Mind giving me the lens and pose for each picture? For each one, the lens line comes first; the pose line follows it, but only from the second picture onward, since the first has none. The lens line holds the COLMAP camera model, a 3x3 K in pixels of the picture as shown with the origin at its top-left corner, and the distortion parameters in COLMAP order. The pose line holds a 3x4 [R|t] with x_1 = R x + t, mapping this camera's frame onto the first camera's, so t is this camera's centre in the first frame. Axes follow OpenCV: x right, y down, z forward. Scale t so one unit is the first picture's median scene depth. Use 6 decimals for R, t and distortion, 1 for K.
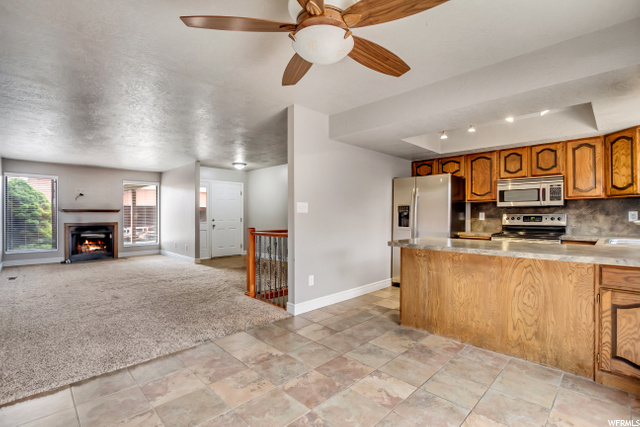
lens RADIAL K [[300.2, 0, 320.4], [0, 300.2, 215.9], [0, 0, 1]] dist [-0.007225, -0.000405]
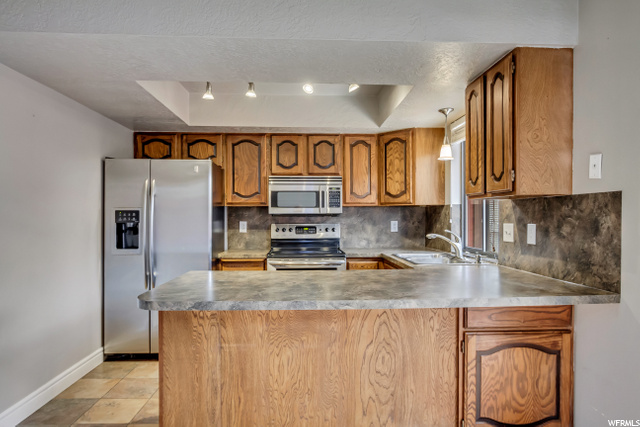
lens RADIAL K [[391.4, 0, 321.1], [0, 391.4, 226.6], [0, 0, 1]] dist [-0.007132, -0.000252]
pose [[0.672181, -0.018957, 0.740144, -0.010636], [0.002282, 0.999720, 0.023534, -0.022553], [-0.740383, -0.014130, 0.672037, 0.293110]]
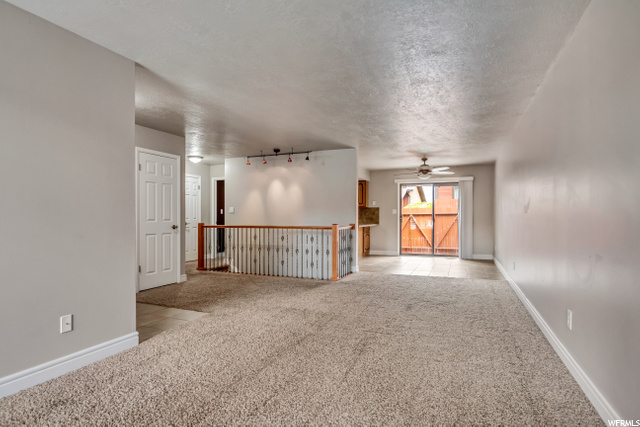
lens RADIAL K [[343.1, 0, 318.2], [0, 343.1, 216.2], [0, 0, 1]] dist [-0.011469, -0.000411]
pose [[-0.375035, -0.003098, 0.927005, -1.490472], [-0.000982, 0.999995, 0.002945, 0.002757], [-0.927010, 0.000194, -0.375036, 1.583572]]
